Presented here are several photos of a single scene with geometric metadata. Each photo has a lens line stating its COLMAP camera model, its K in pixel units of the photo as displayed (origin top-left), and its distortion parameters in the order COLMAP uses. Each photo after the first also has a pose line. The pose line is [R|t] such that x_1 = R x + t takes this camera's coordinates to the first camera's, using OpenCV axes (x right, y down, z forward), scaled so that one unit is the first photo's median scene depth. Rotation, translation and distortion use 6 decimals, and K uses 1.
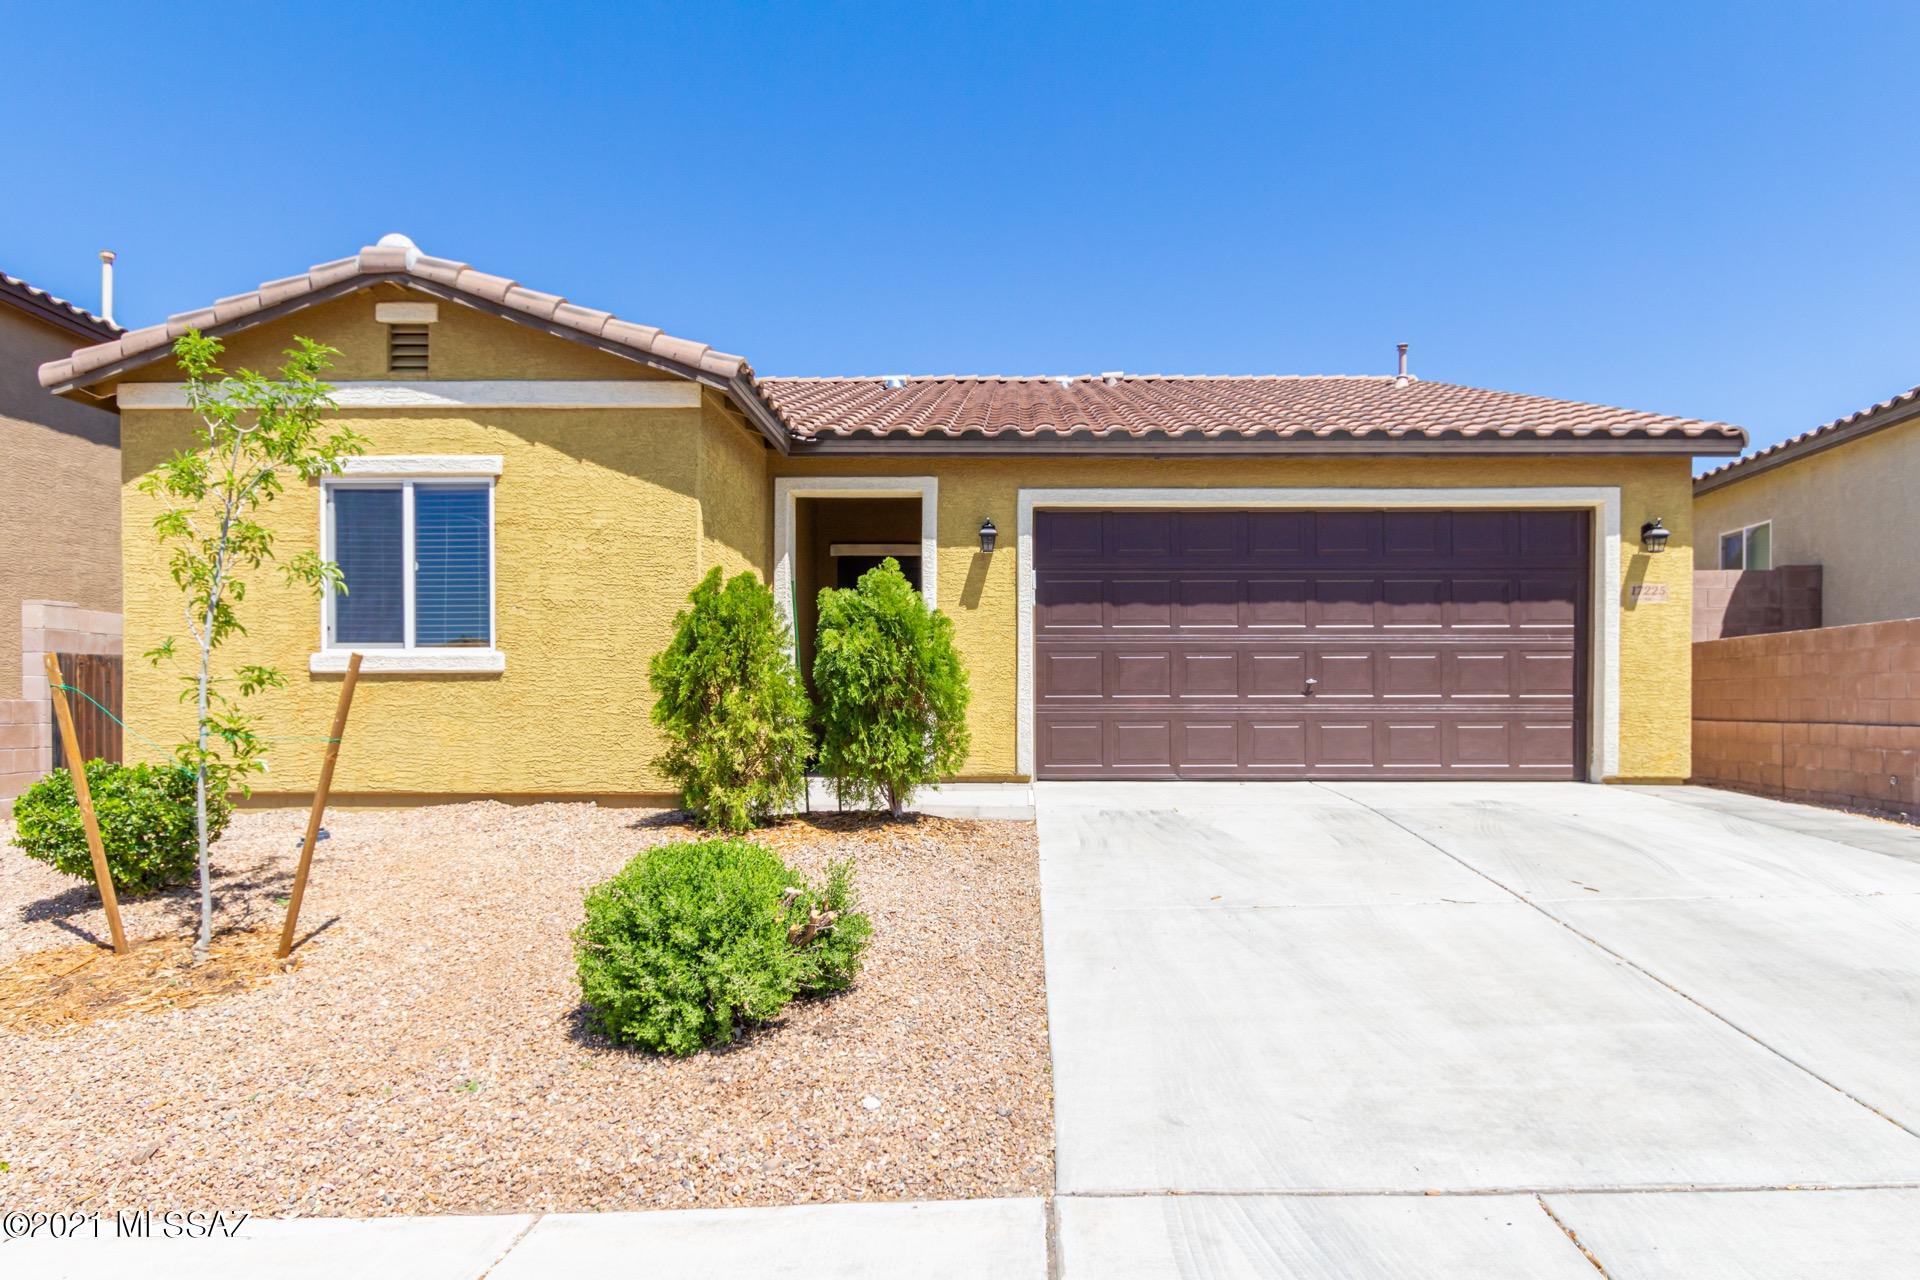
lens RADIAL K [[1104.6, 0, 961.9], [0, 1104.6, 713.6], [0, 0, 1]] dist [-0.007651, 0.000403]
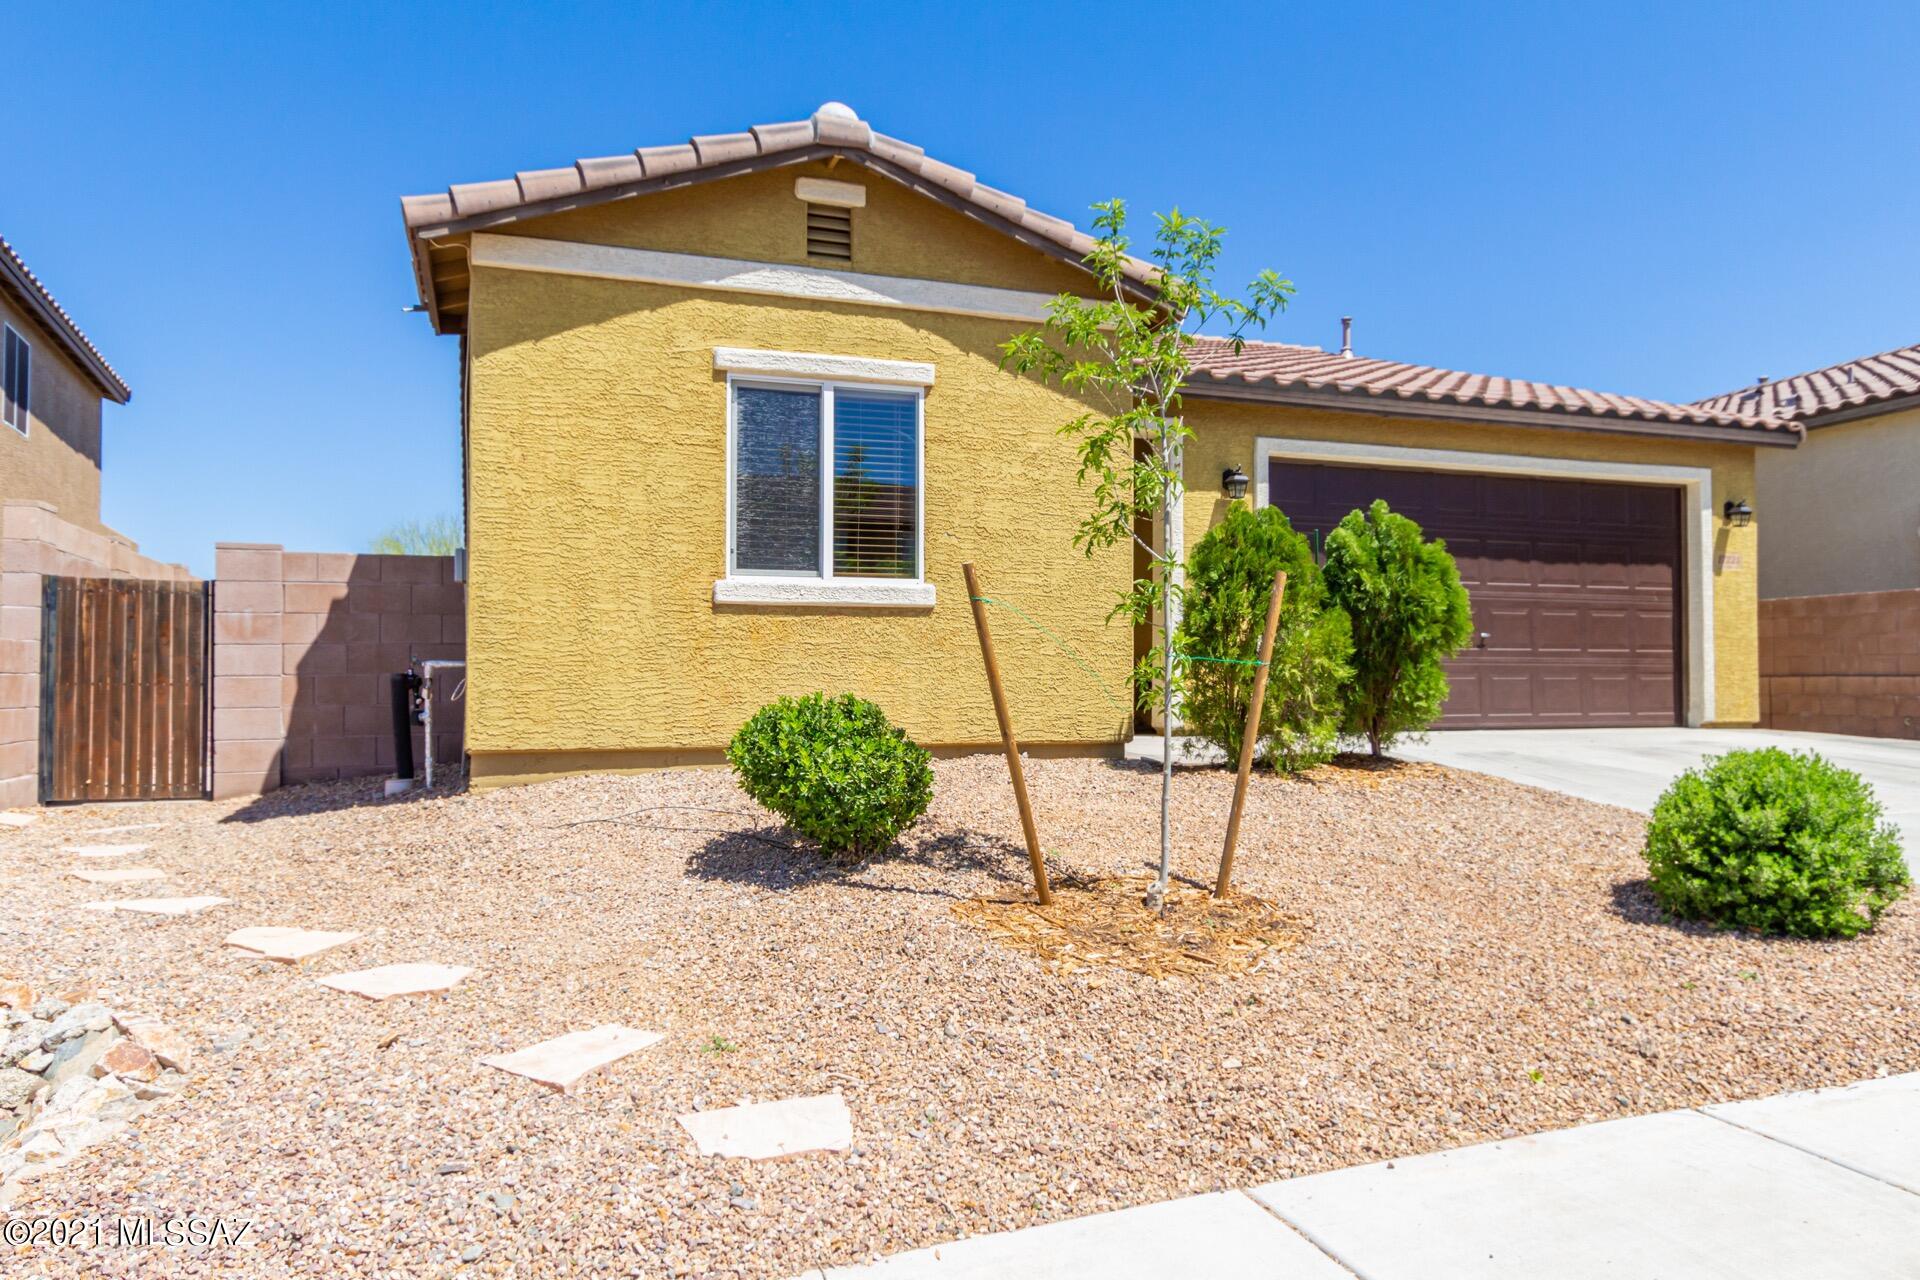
lens RADIAL K [[1245.5, 0, 960.0], [0, 1245.5, 640.0], [0, 0, 1]] dist [-0.001869, 0.000247]
pose [[0.944447, 0.010861, 0.328483, -0.723362], [0.002253, 0.999216, -0.039515, 0.028228], [-0.328655, 0.038060, 0.943683, 0.051807]]
